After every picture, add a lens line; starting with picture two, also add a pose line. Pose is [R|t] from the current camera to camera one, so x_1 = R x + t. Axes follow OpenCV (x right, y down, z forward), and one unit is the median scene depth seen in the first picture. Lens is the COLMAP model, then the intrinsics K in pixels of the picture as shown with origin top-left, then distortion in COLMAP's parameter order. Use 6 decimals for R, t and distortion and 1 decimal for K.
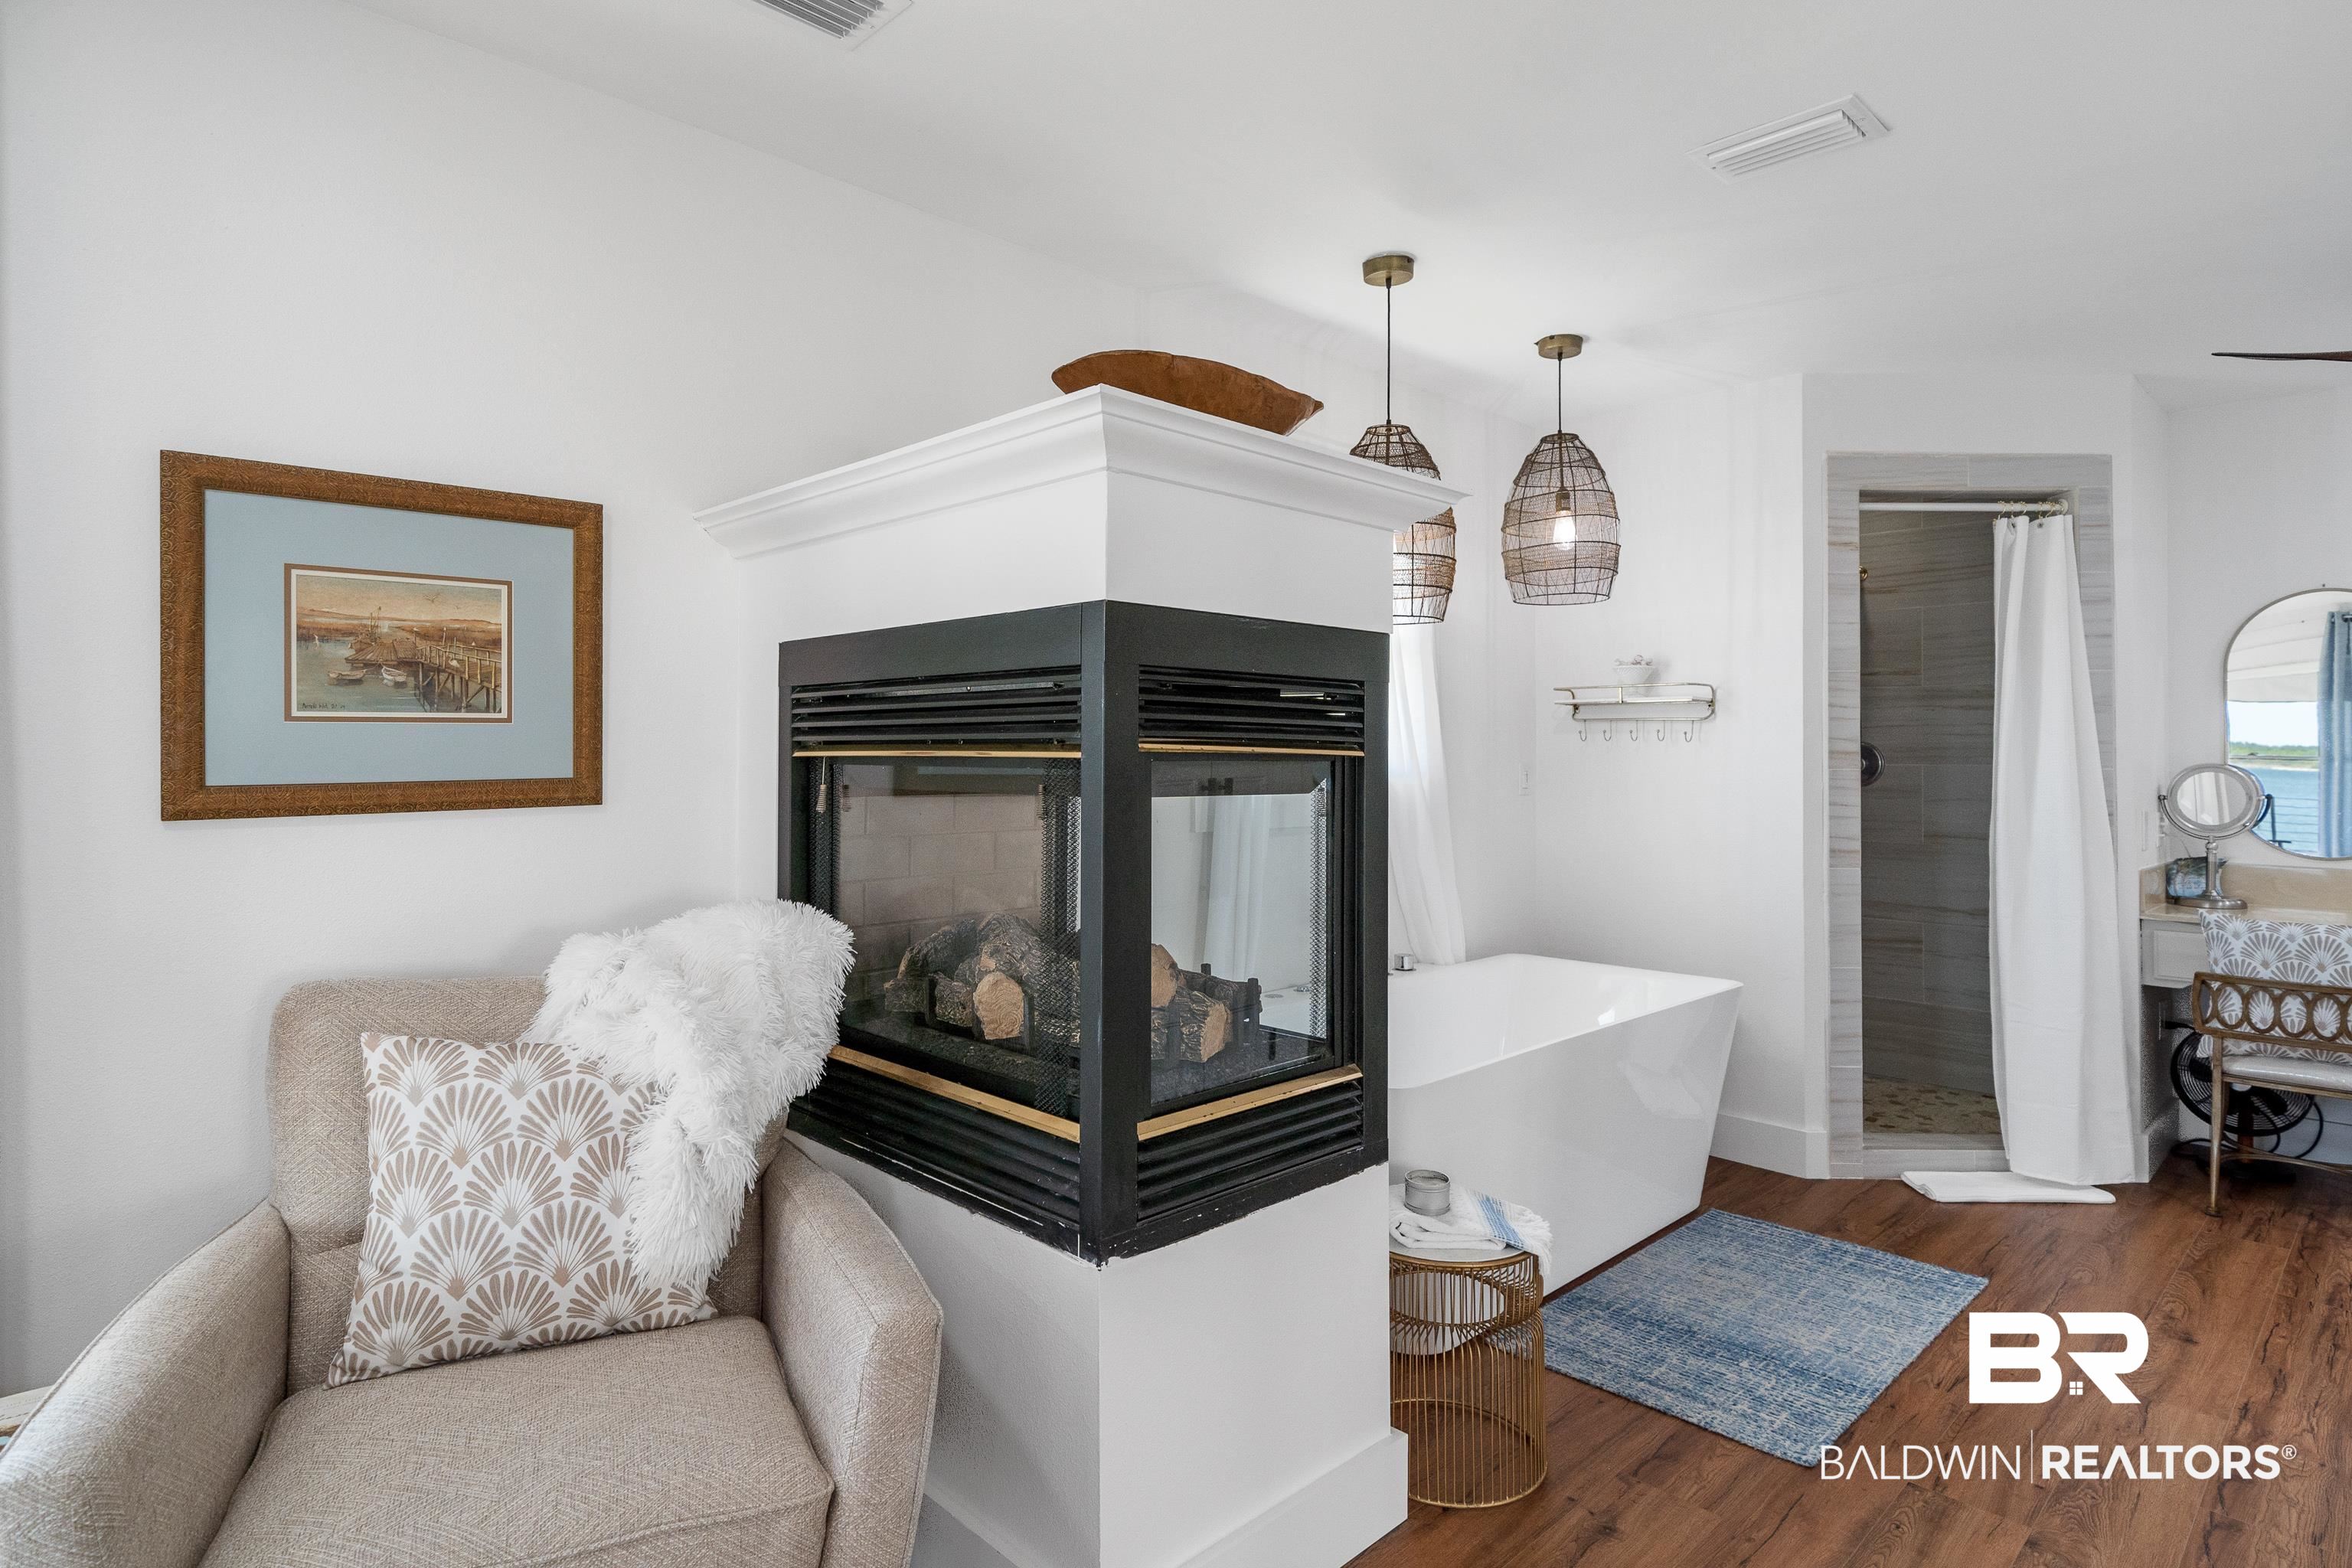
lens RADIAL K [[1255.5, 0, 1197.6], [0, 1255.5, 738.3], [0, 0, 1]] dist [0.007398, -0.001108]
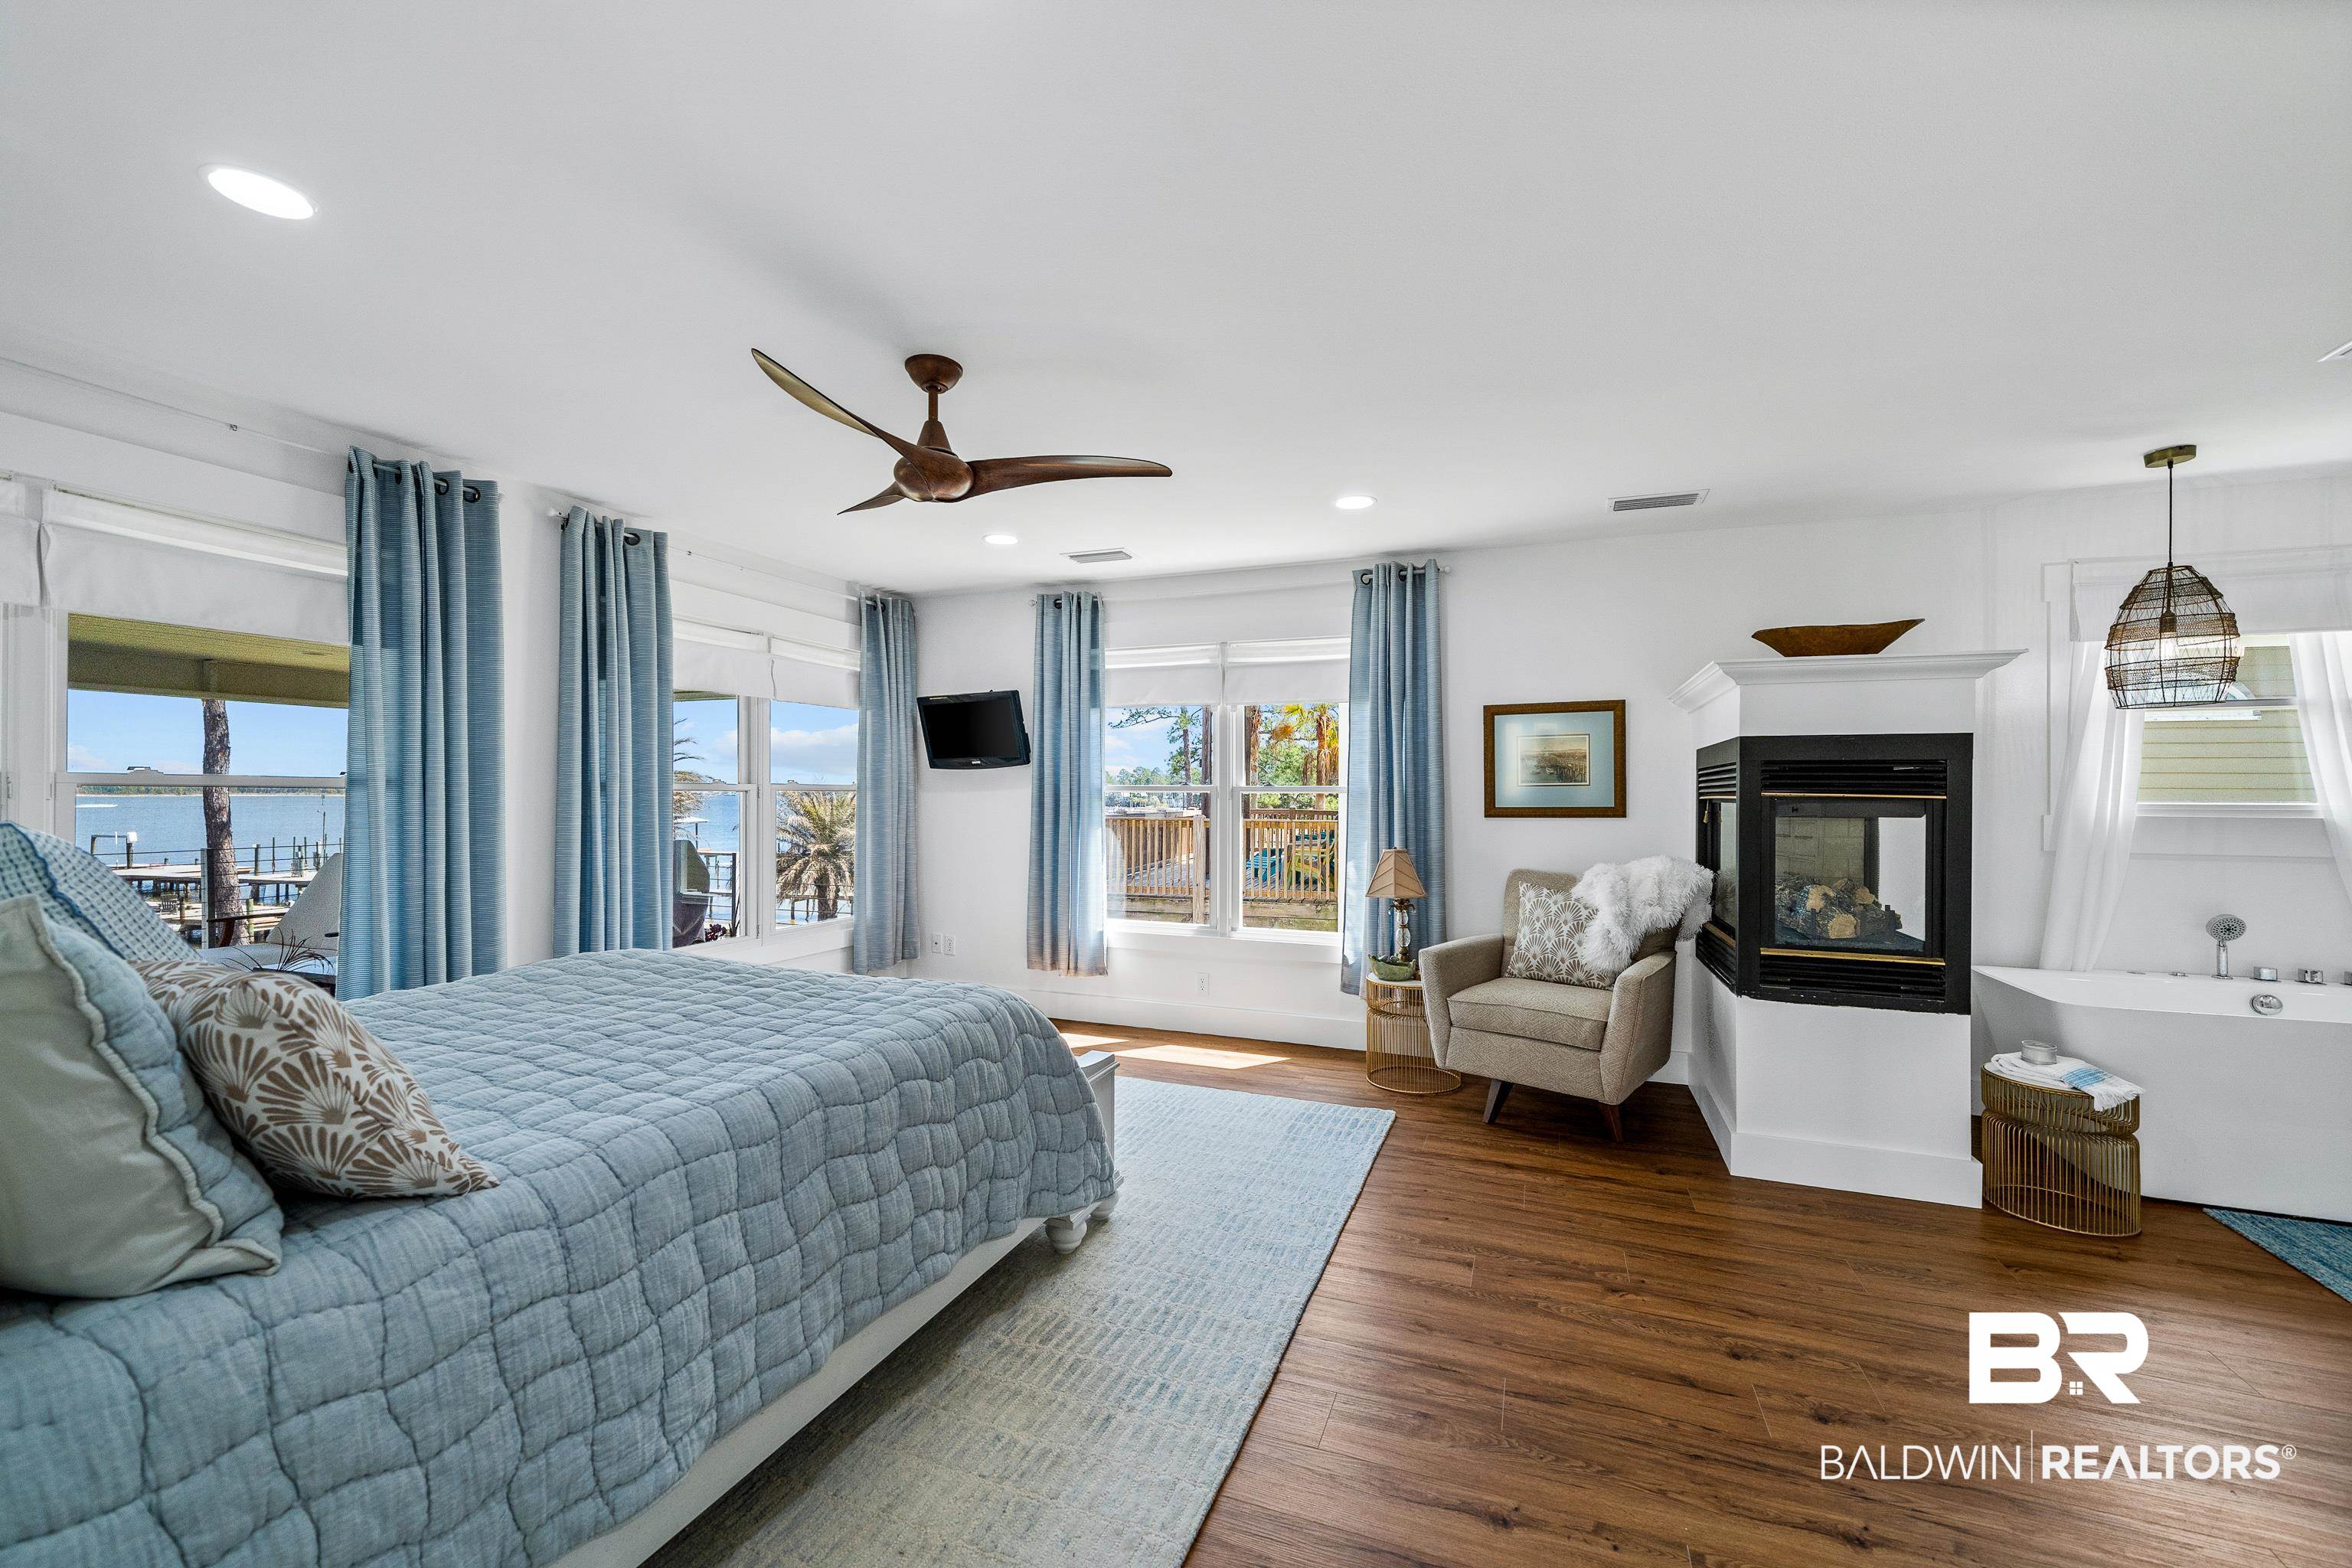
lens RADIAL K [[953.6, 0, 1161.5], [0, 953.6, 797.2], [0, 0, 1]] dist [-0.000448, 0.000418]
pose [[0.404289, 0.000486, -0.914631, 0.528387], [0.009159, 0.999948, 0.004579, -0.003521], [0.914586, -0.010228, 0.404263, -0.369653]]
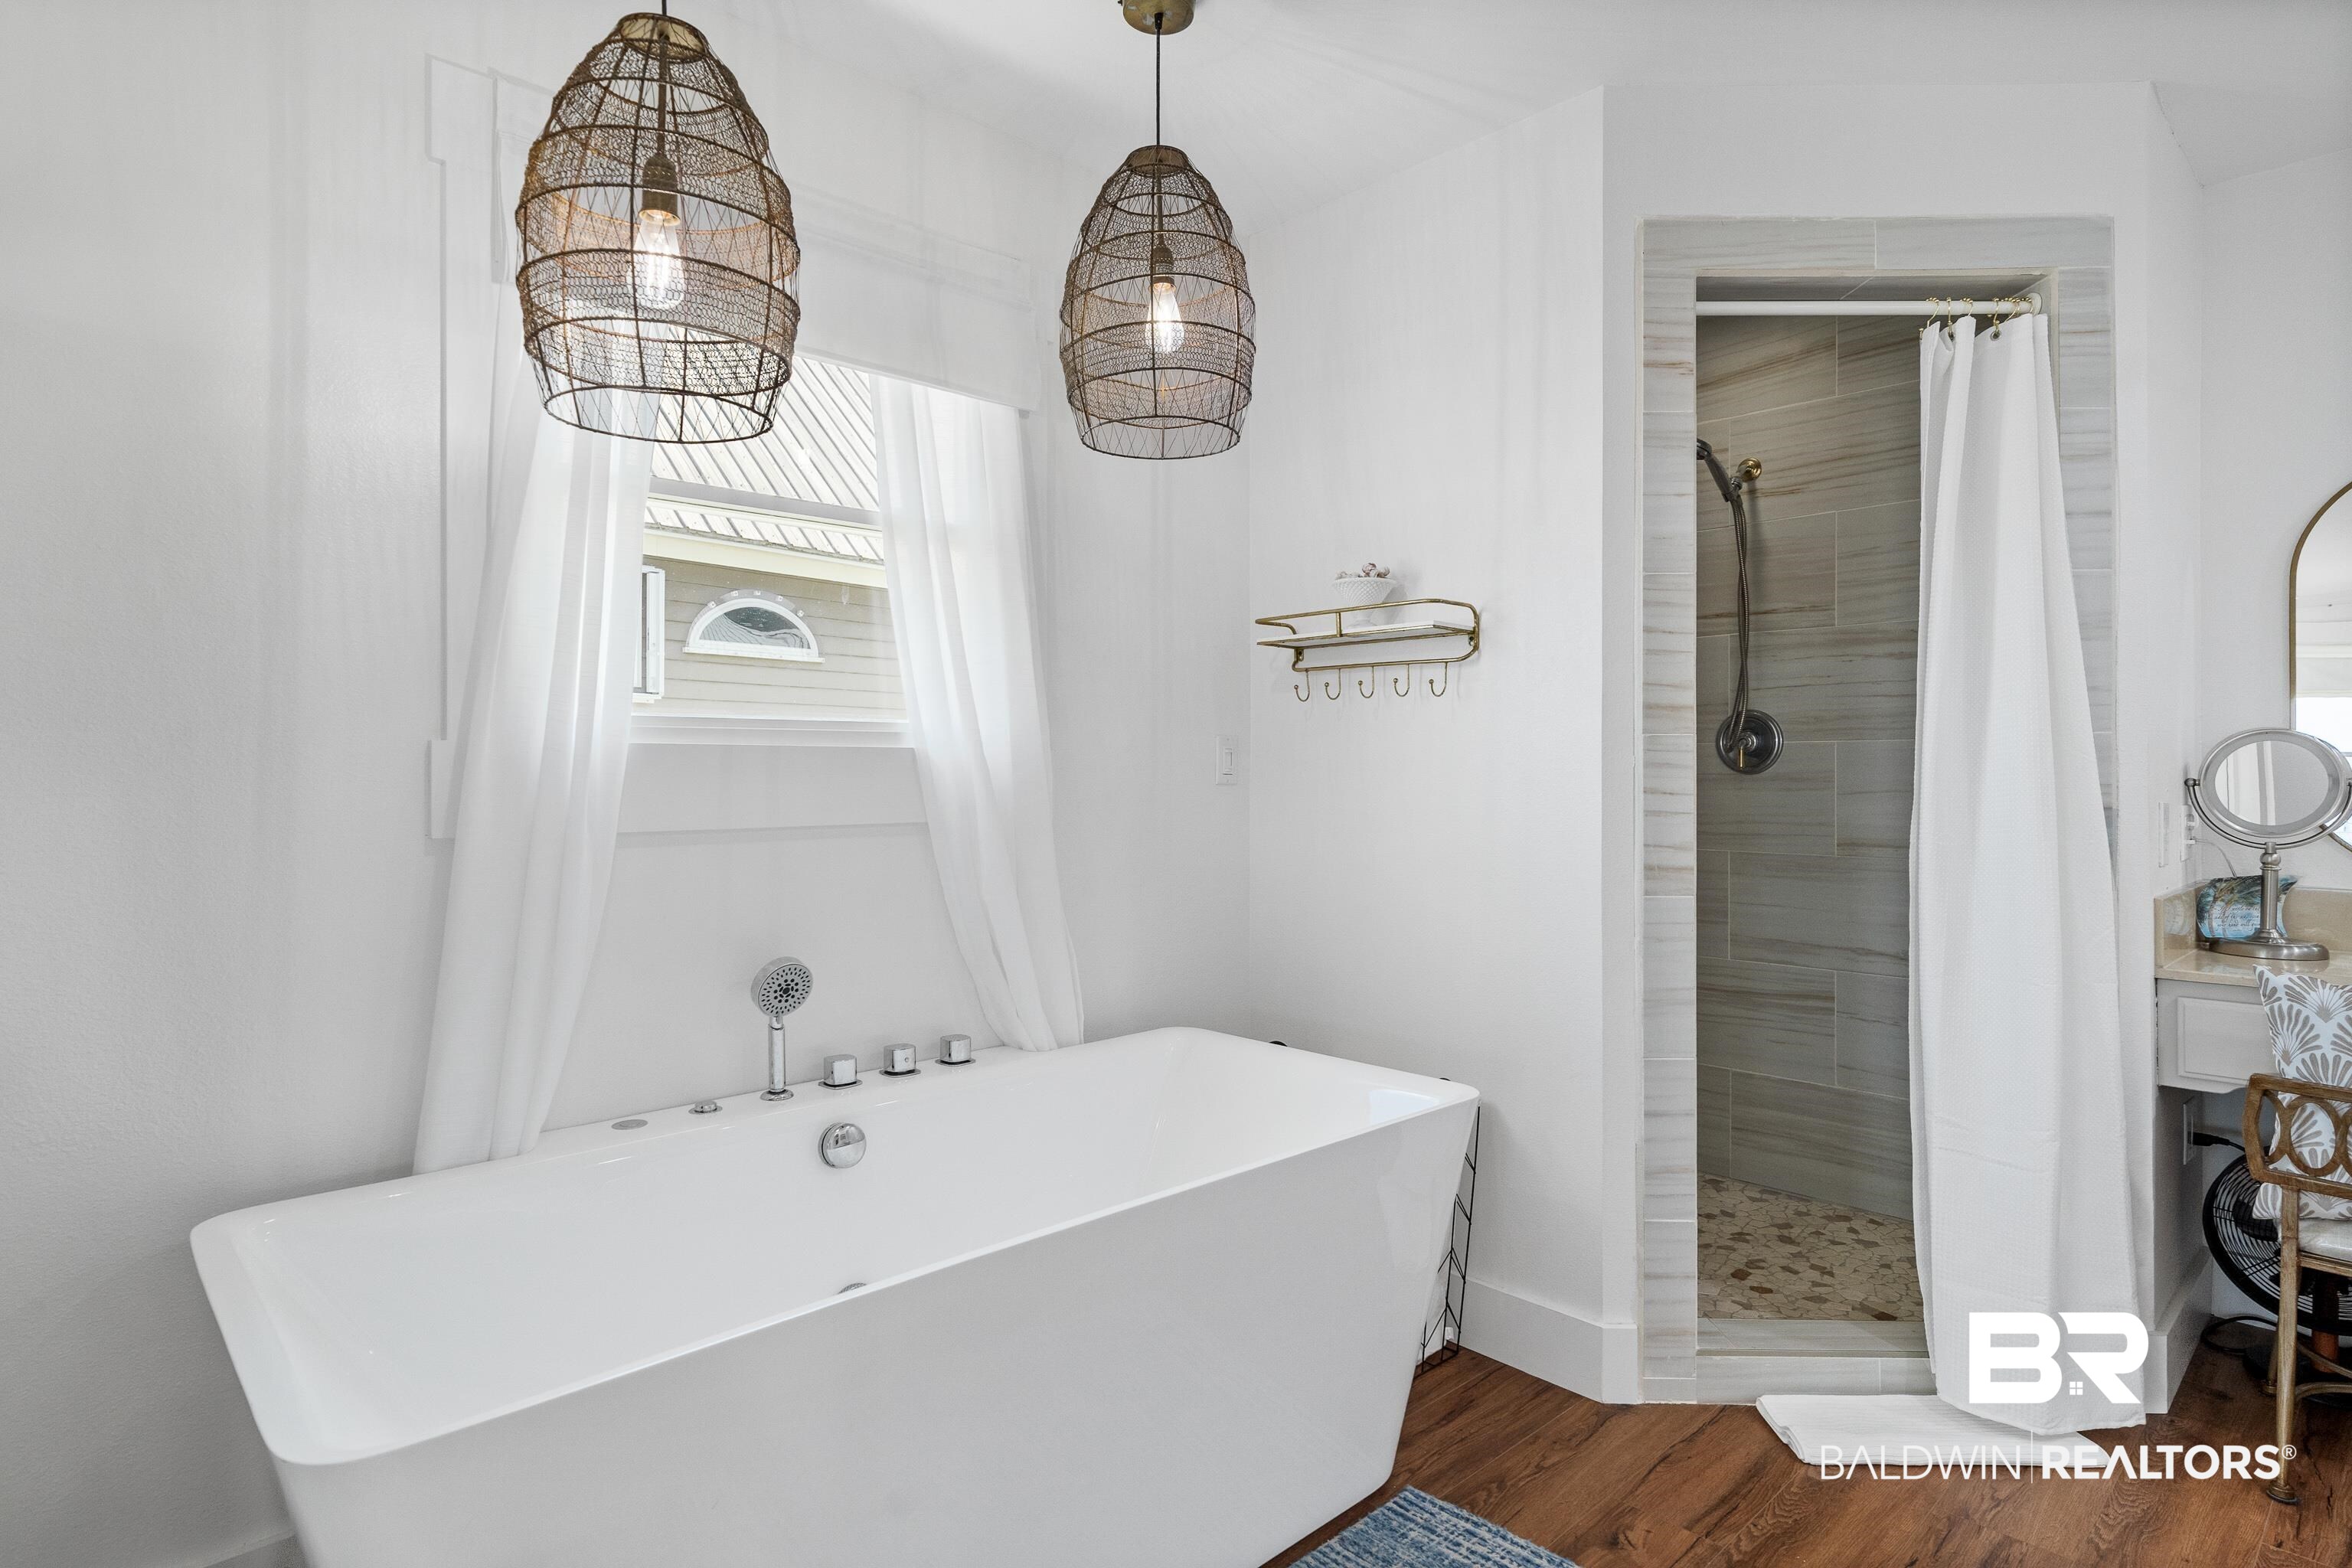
lens RADIAL K [[1255.5, 0, 1184.1], [0, 1255.5, 765.2], [0, 0, 1]] dist [0.007398, -0.001108]
pose [[0.999933, -0.002405, -0.011310, 0.286288], [0.002530, 0.999935, 0.011130, 0.032272], [0.011283, -0.011158, 0.999874, 0.387852]]
